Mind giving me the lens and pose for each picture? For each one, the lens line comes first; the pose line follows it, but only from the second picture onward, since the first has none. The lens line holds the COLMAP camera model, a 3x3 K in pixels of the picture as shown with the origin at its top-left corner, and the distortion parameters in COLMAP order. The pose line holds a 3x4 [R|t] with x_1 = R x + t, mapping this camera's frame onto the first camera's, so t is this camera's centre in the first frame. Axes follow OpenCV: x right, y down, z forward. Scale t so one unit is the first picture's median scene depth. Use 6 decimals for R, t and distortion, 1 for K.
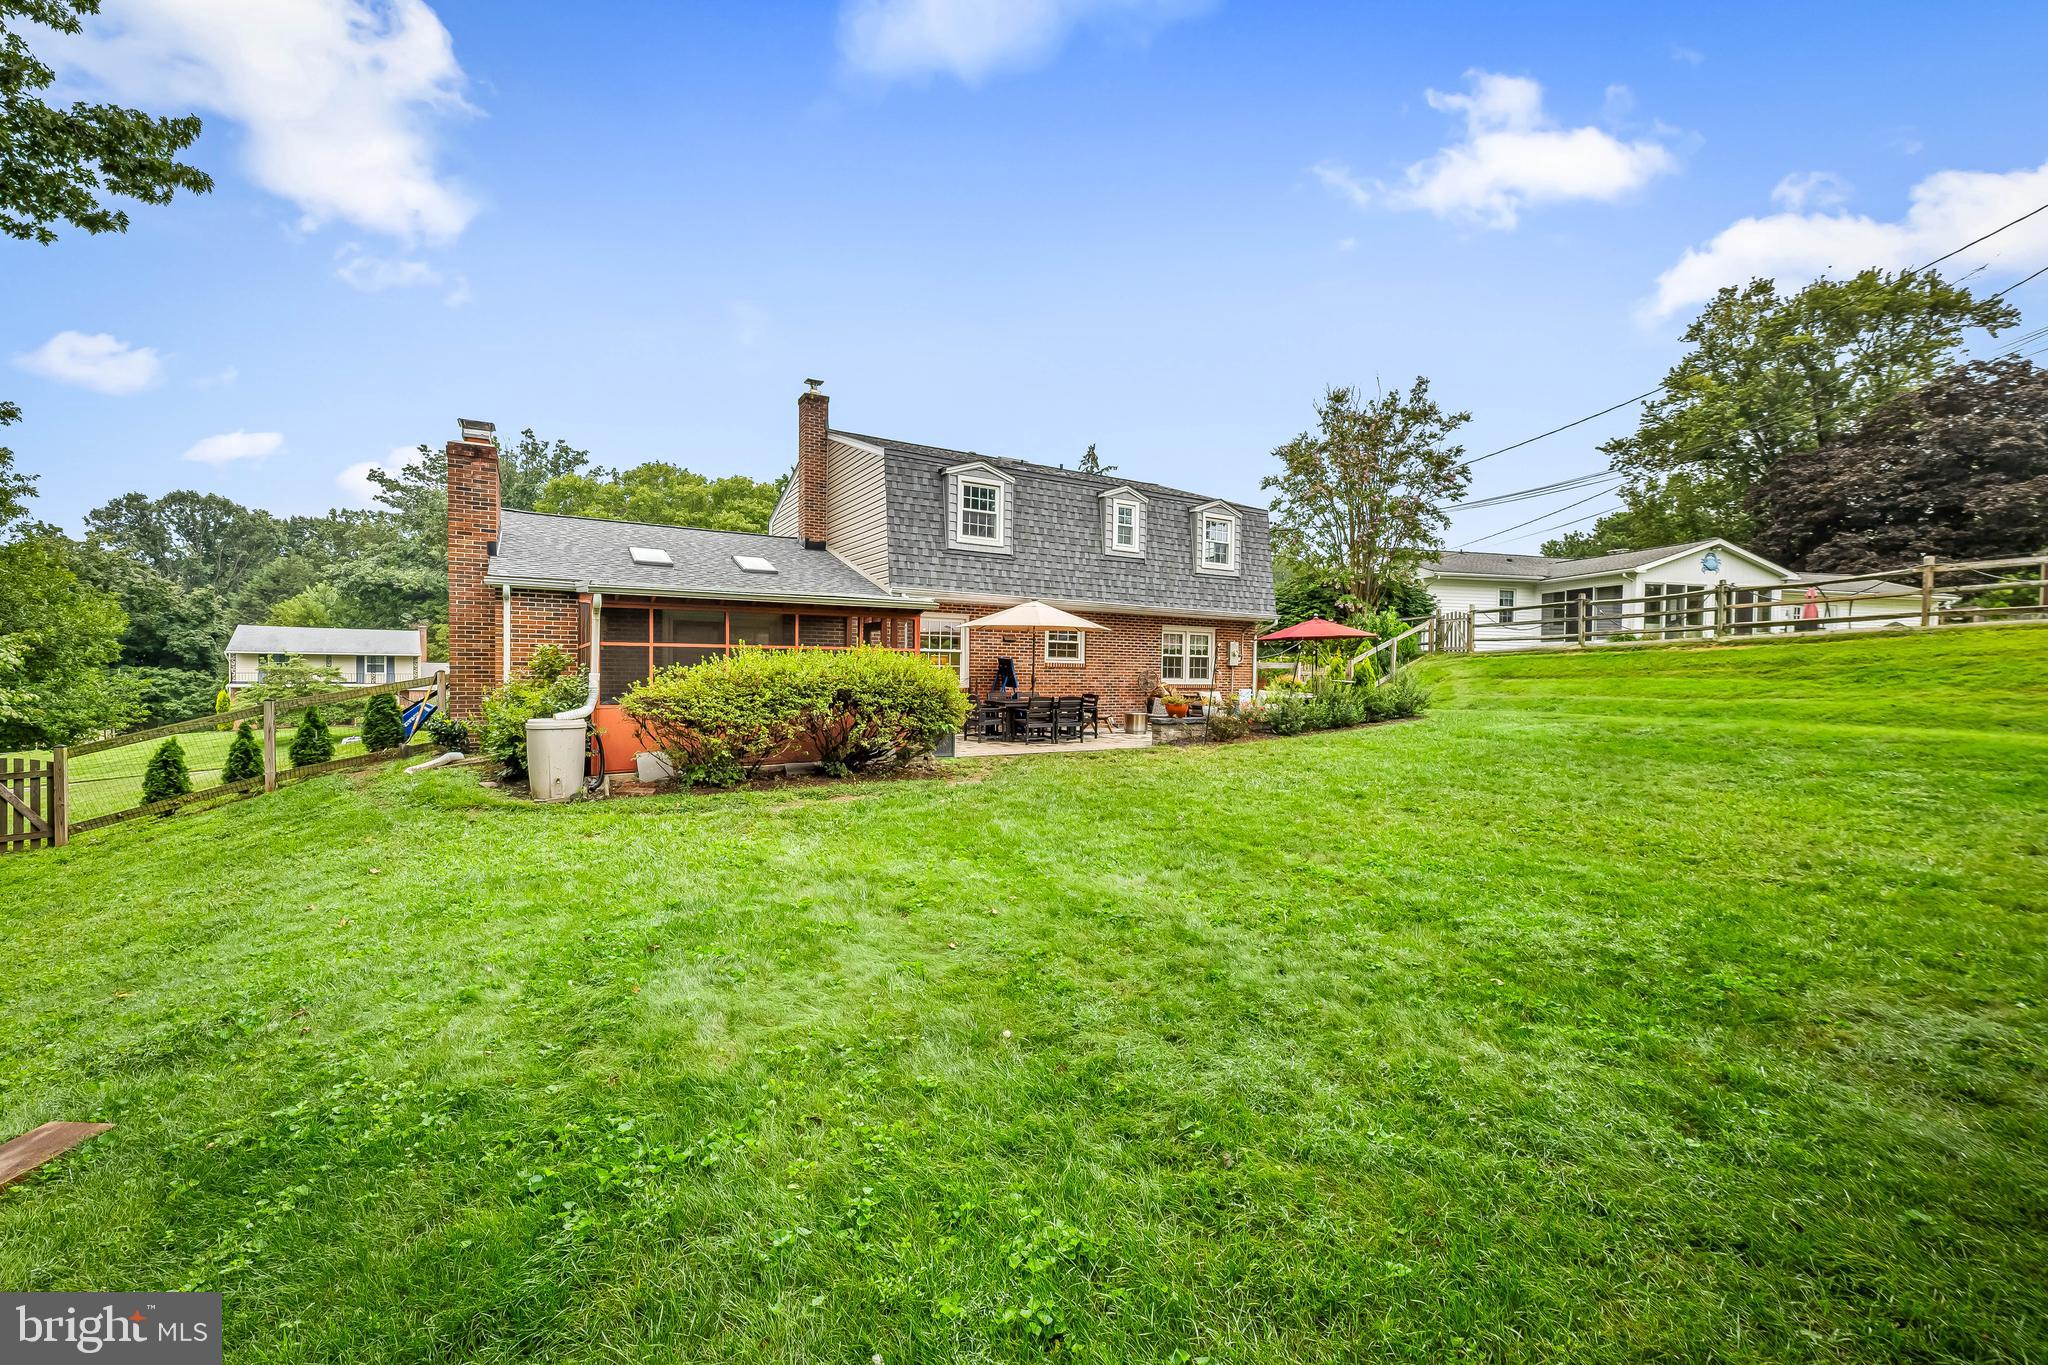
lens RADIAL K [[830.3, 0, 1023.0], [0, 830.3, 678.2], [0, 0, 1]] dist [-0.004423, 0.000484]
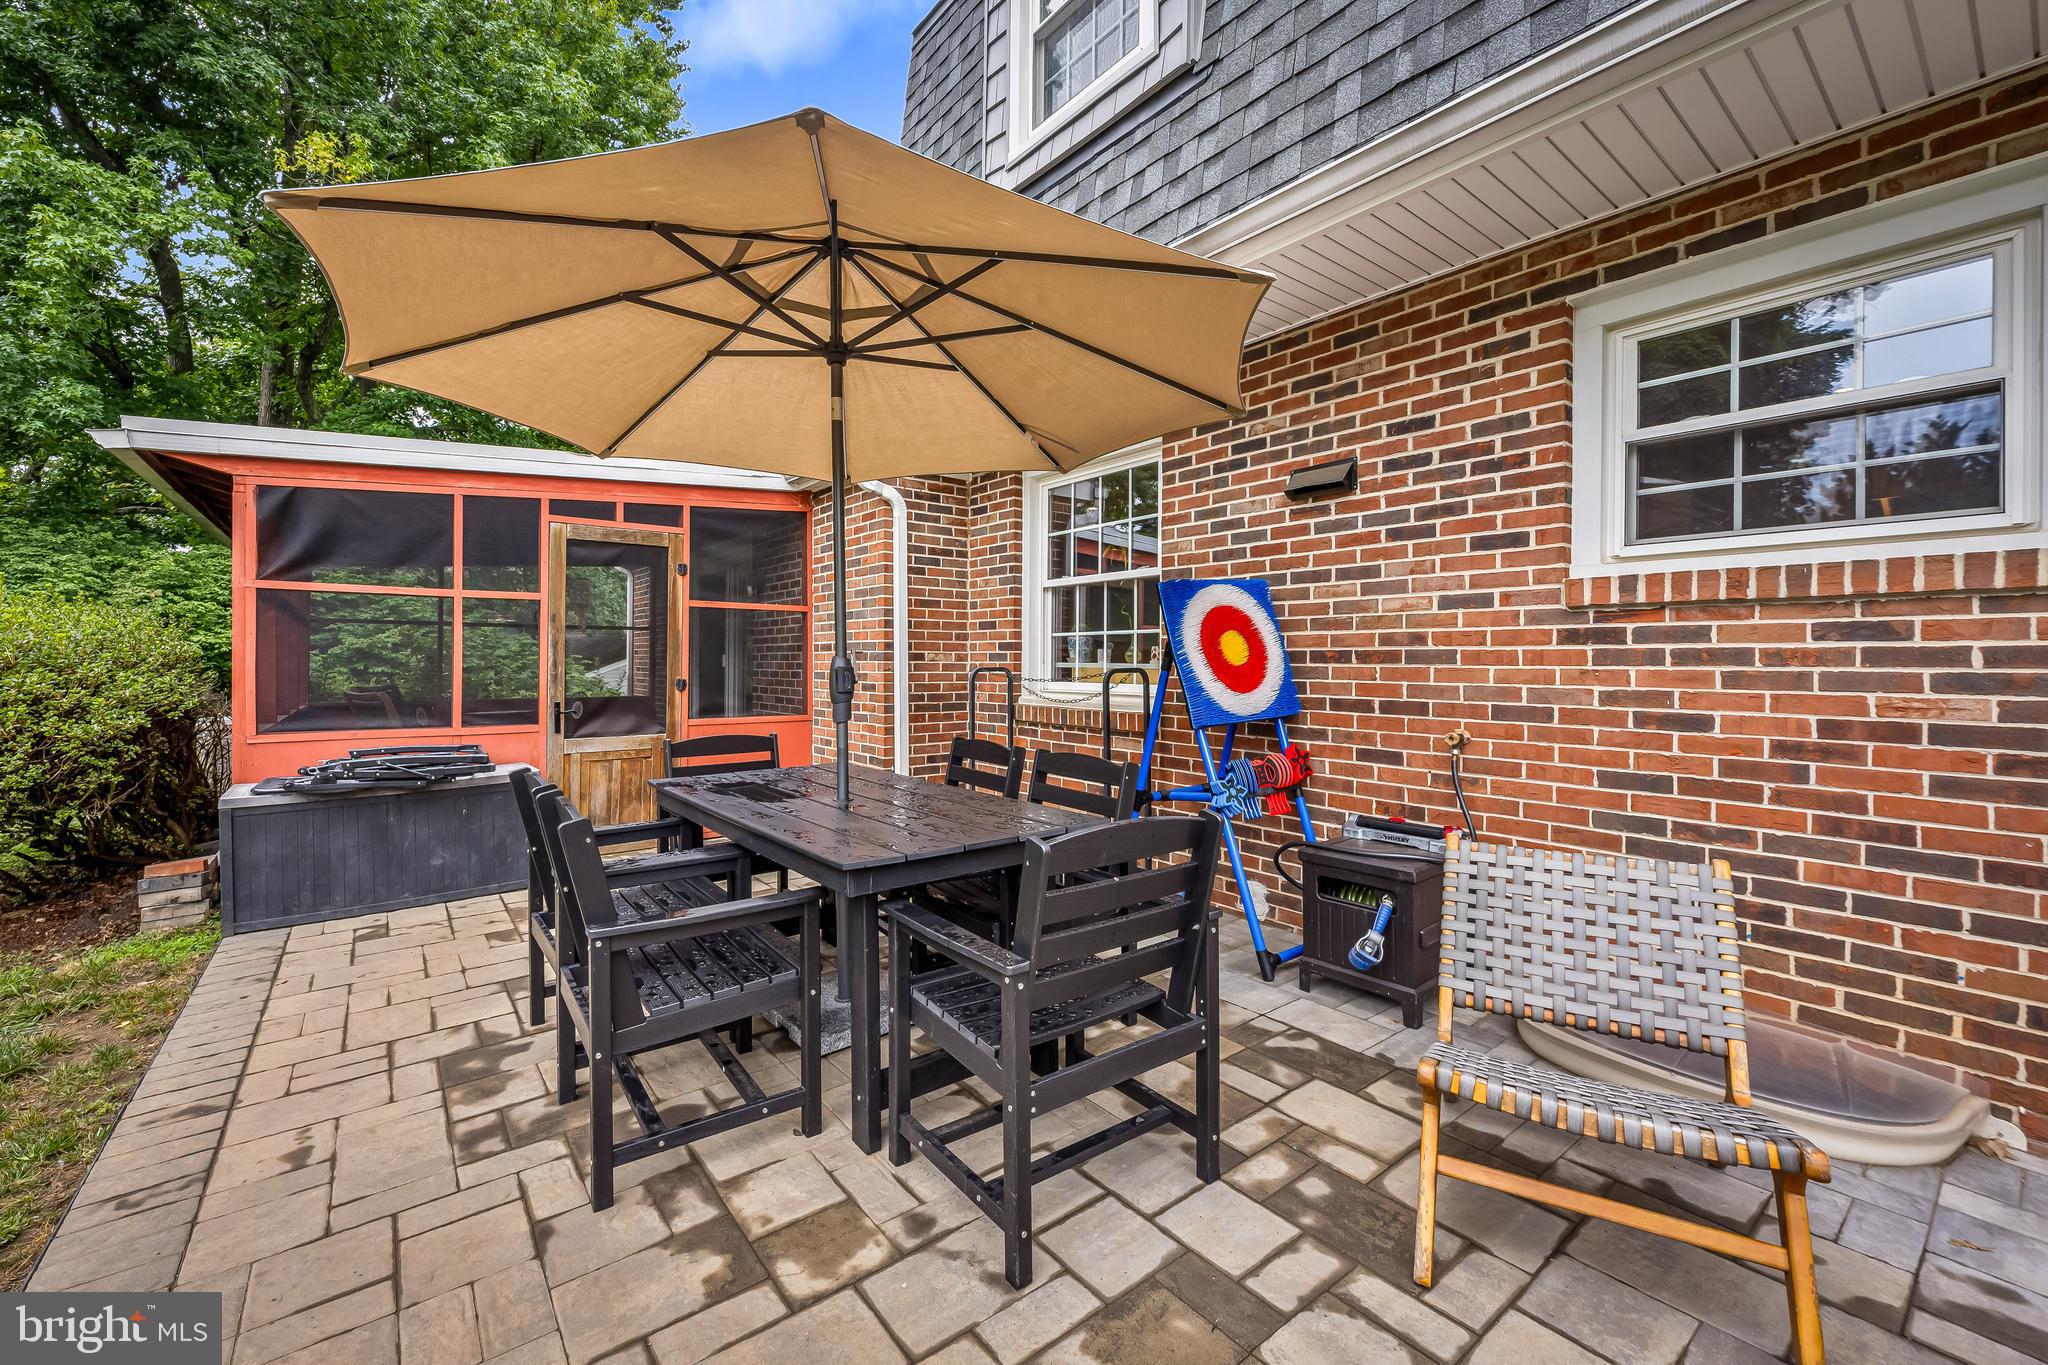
lens RADIAL K [[830.3, 0, 1022.4], [0, 830.3, 662.8], [0, 0, 1]] dist [-0.004423, 0.000484]
pose [[0.118322, -0.010264, -0.992922, 0.159784], [-0.007612, 0.999908, -0.011243, -0.001046], [0.992946, 0.008888, 0.118233, 0.839465]]
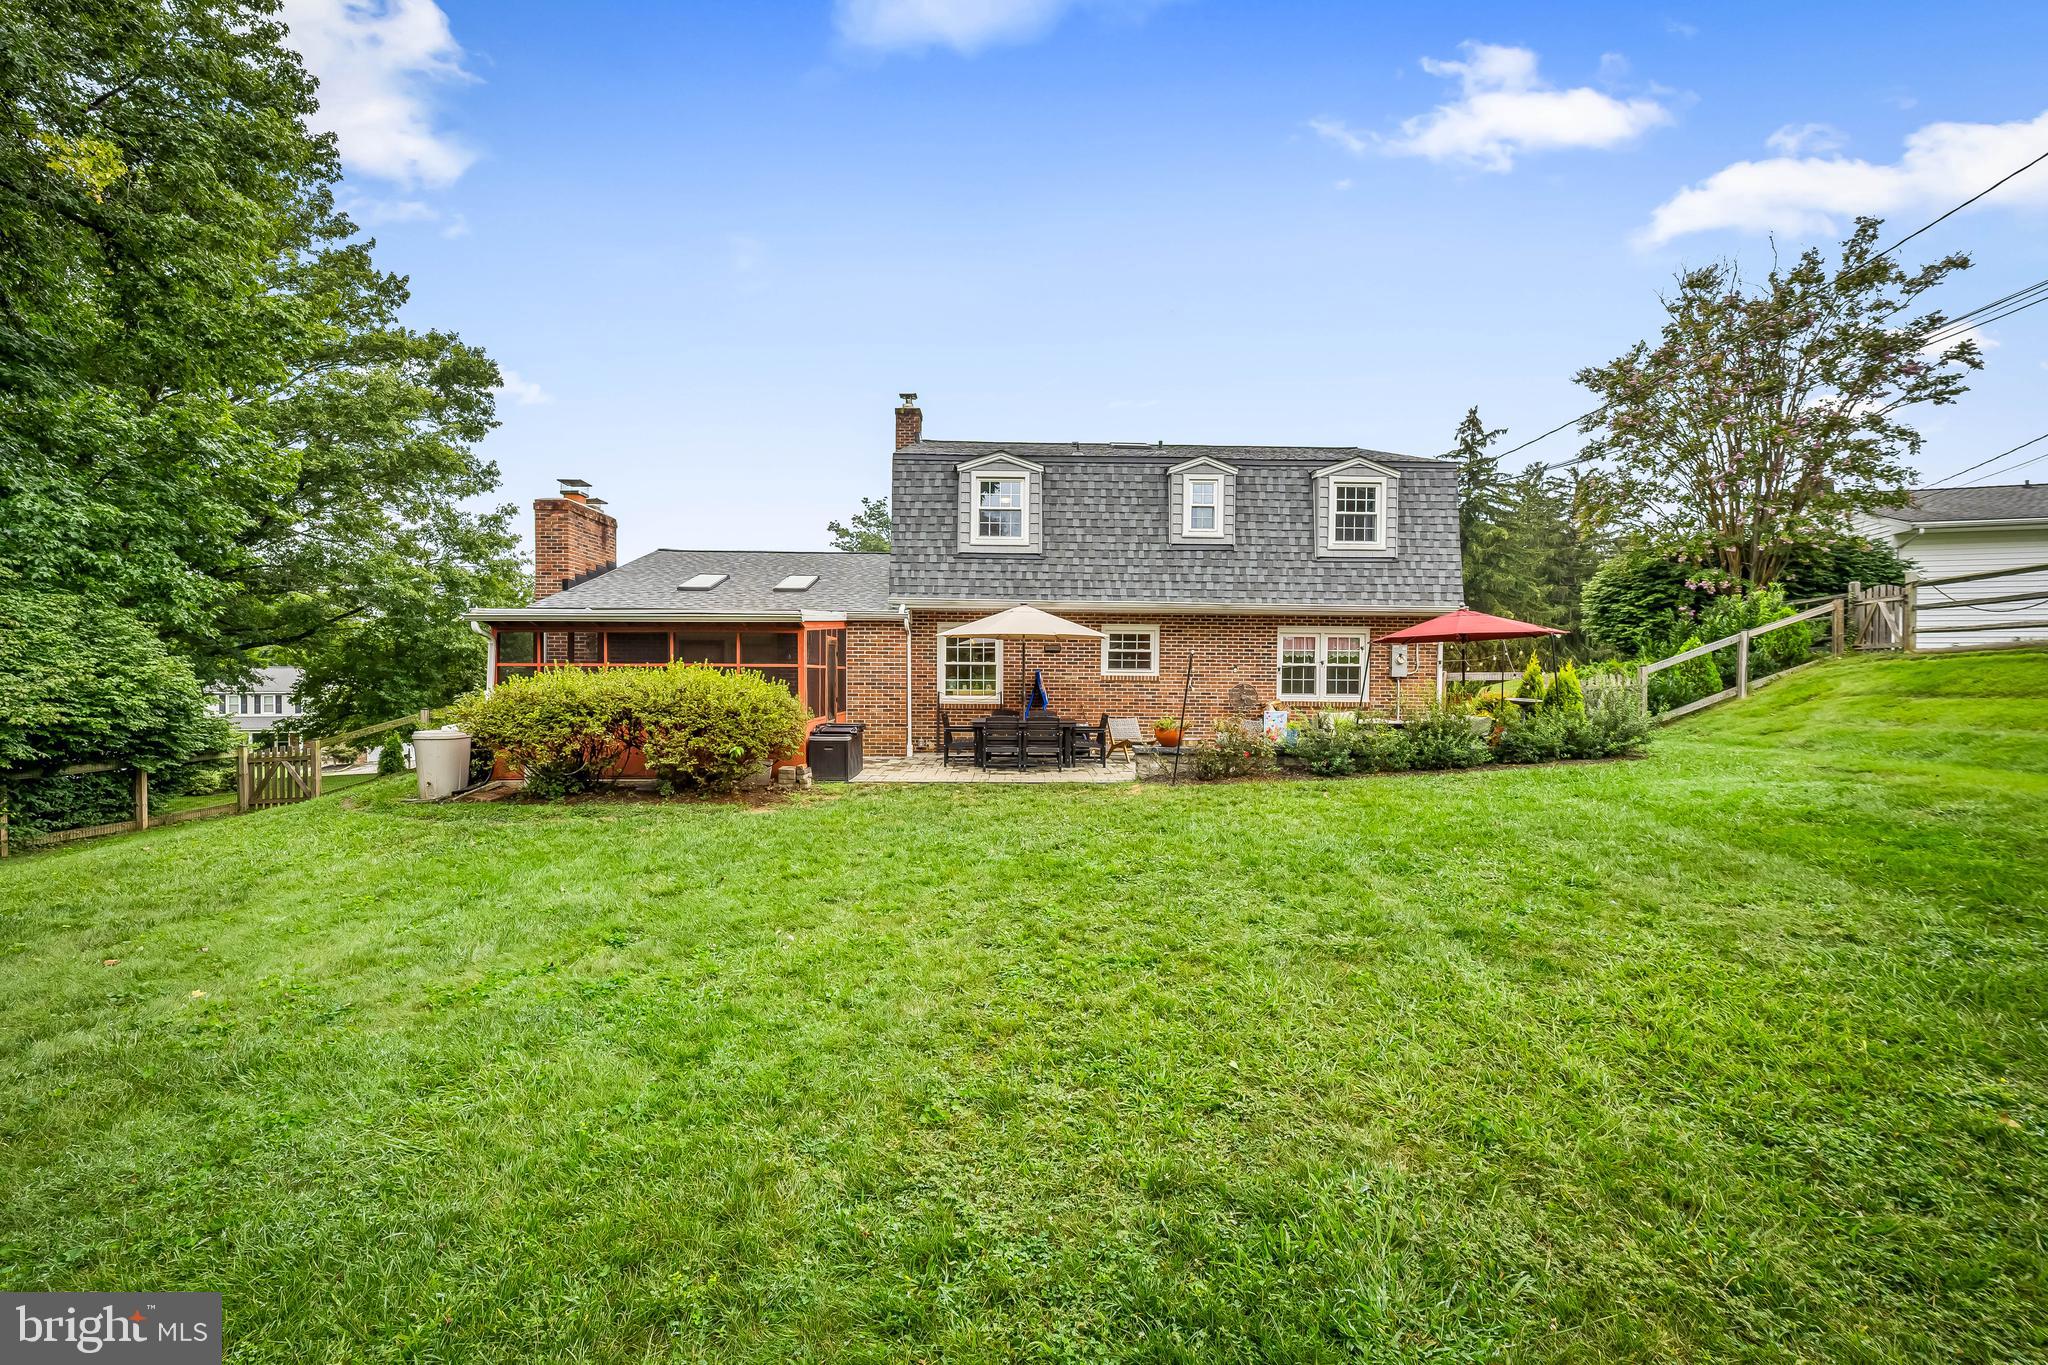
lens RADIAL K [[830.3, 0, 1017.4], [0, 830.3, 681.0], [0, 0, 1]] dist [-0.004423, 0.000484]
pose [[0.865286, -0.002451, -0.501272, 0.363815], [-0.001173, 0.999975, -0.006915, -0.006655], [0.501277, 0.006571, 0.865262, 0.204414]]
